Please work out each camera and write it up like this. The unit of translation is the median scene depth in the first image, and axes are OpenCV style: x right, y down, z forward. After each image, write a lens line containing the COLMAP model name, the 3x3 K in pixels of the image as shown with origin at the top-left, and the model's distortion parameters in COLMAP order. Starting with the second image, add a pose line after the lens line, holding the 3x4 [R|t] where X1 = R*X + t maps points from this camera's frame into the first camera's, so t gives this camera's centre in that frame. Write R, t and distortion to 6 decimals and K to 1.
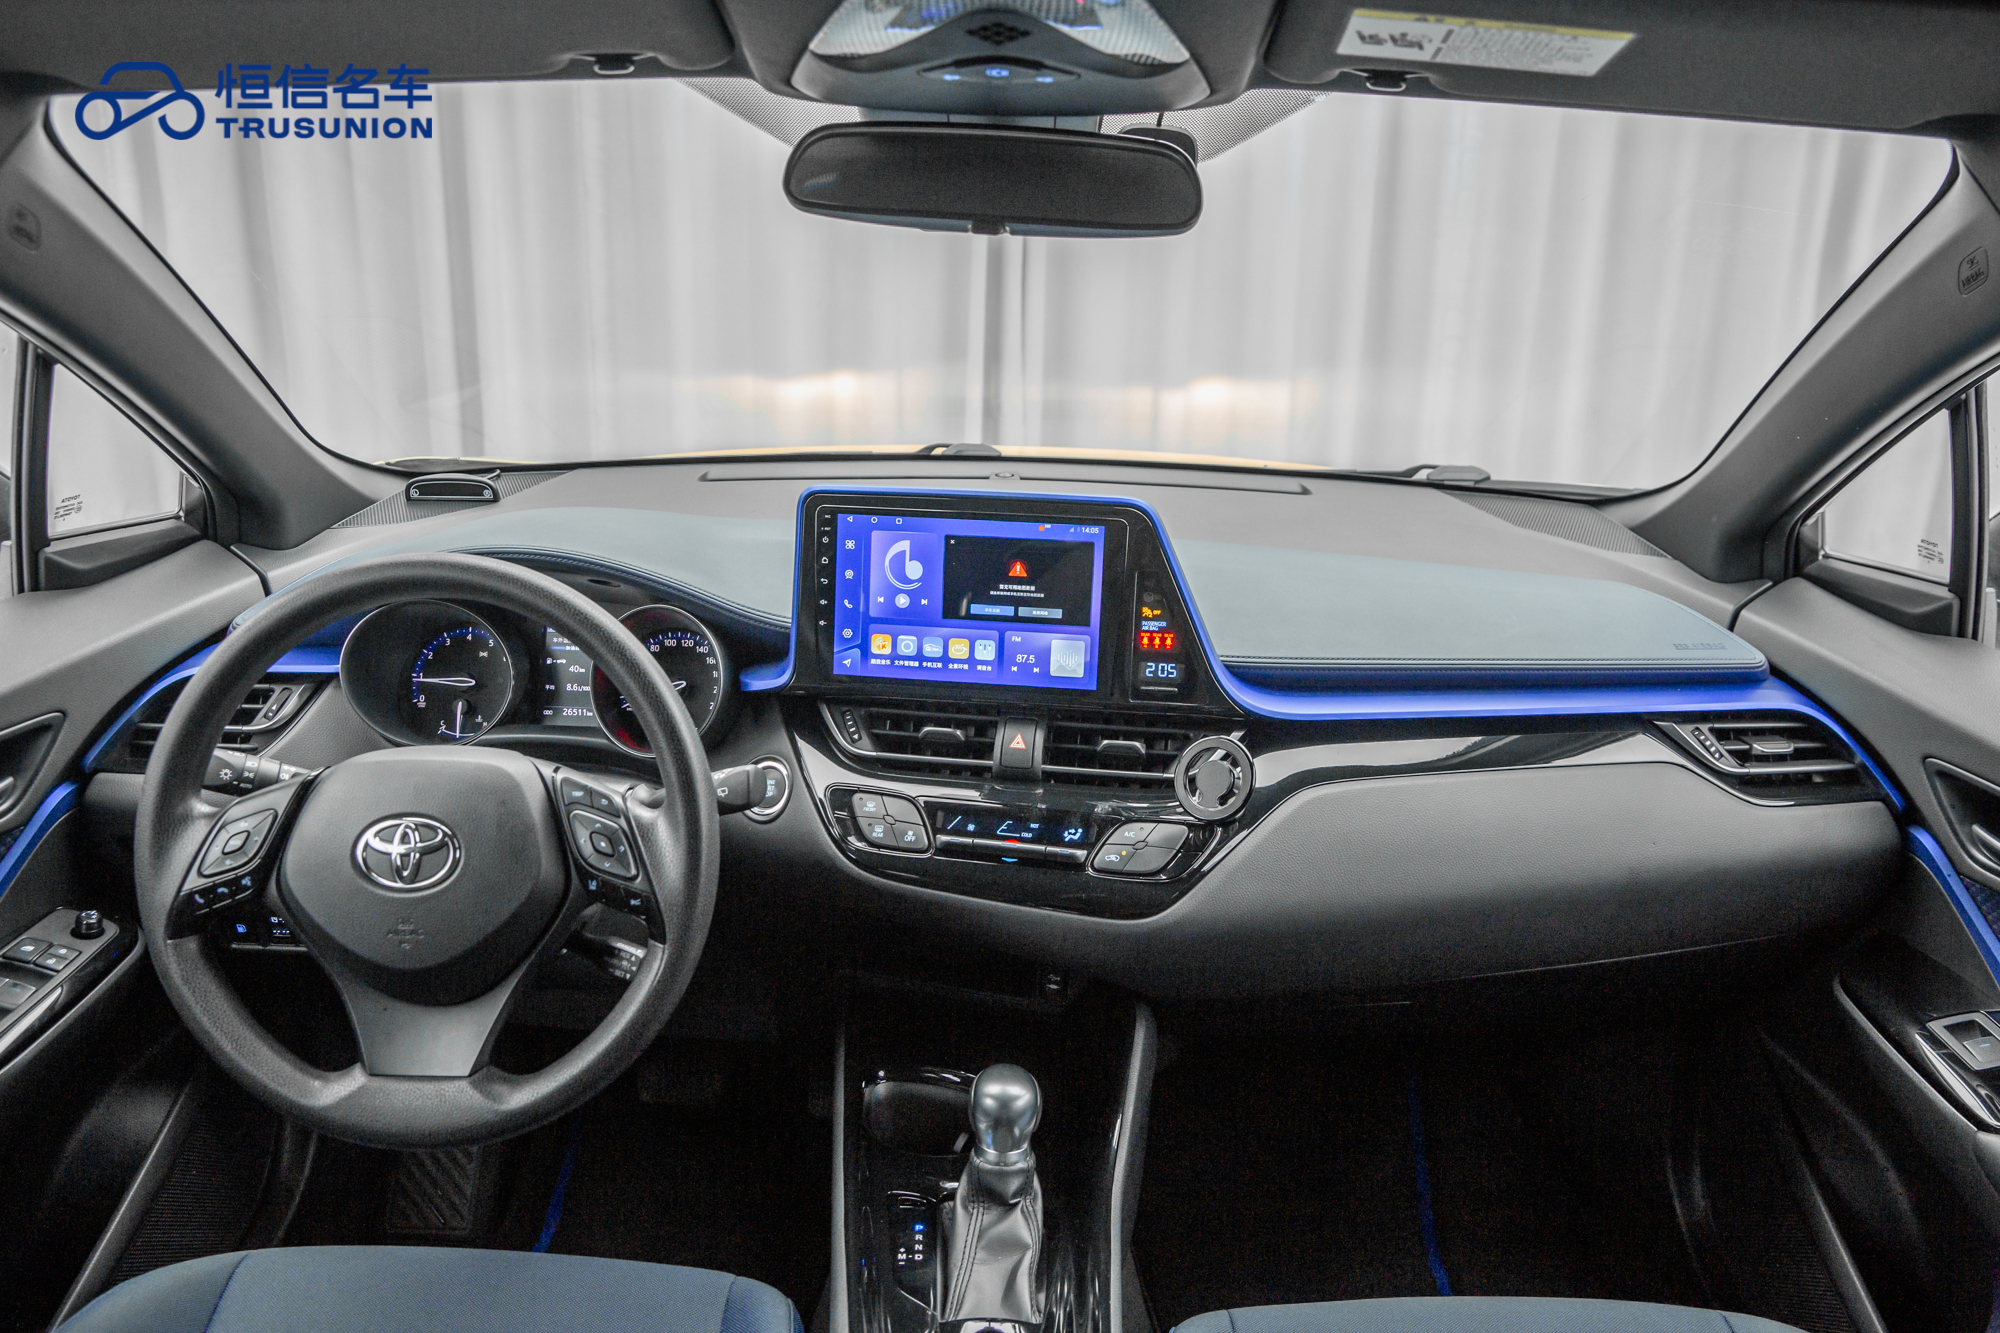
lens RADIAL K [[1362.4, 0, 1000.0], [0, 1362.4, 666.5], [0, 0, 1]] dist [-0.088688, 0.041538]
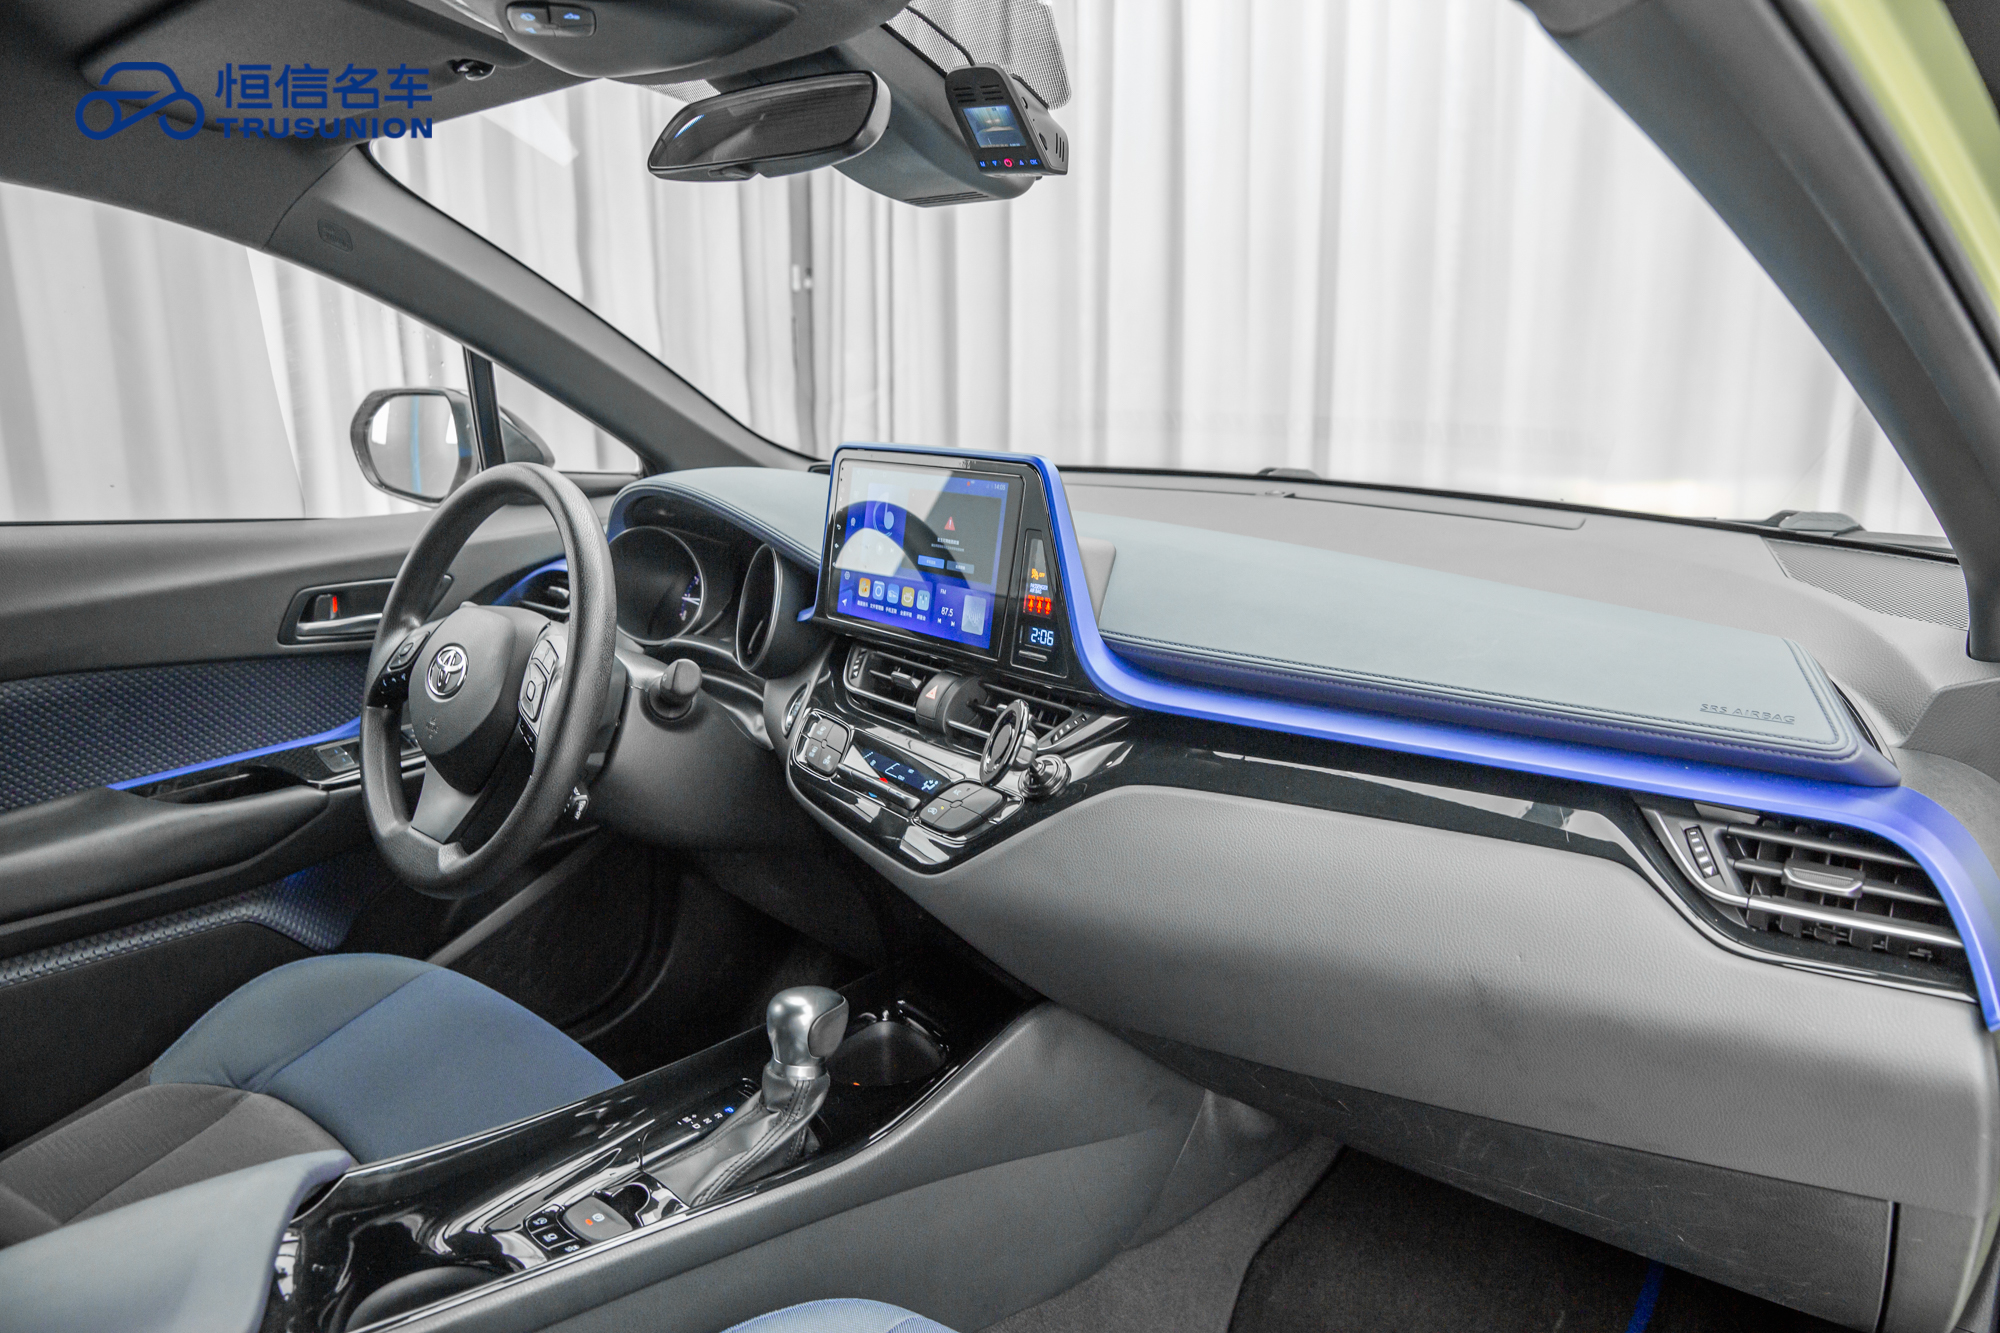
lens RADIAL K [[1362.4, 0, 1000.0], [0, 1362.4, 666.5], [0, 0, 1]] dist [-0.088688, 0.041538]
pose [[0.743049, 0.127828, -0.656916, 0.719625], [-0.185940, 0.982374, -0.019162, 0.046519], [0.642888, 0.136386, 0.753720, 0.261759]]
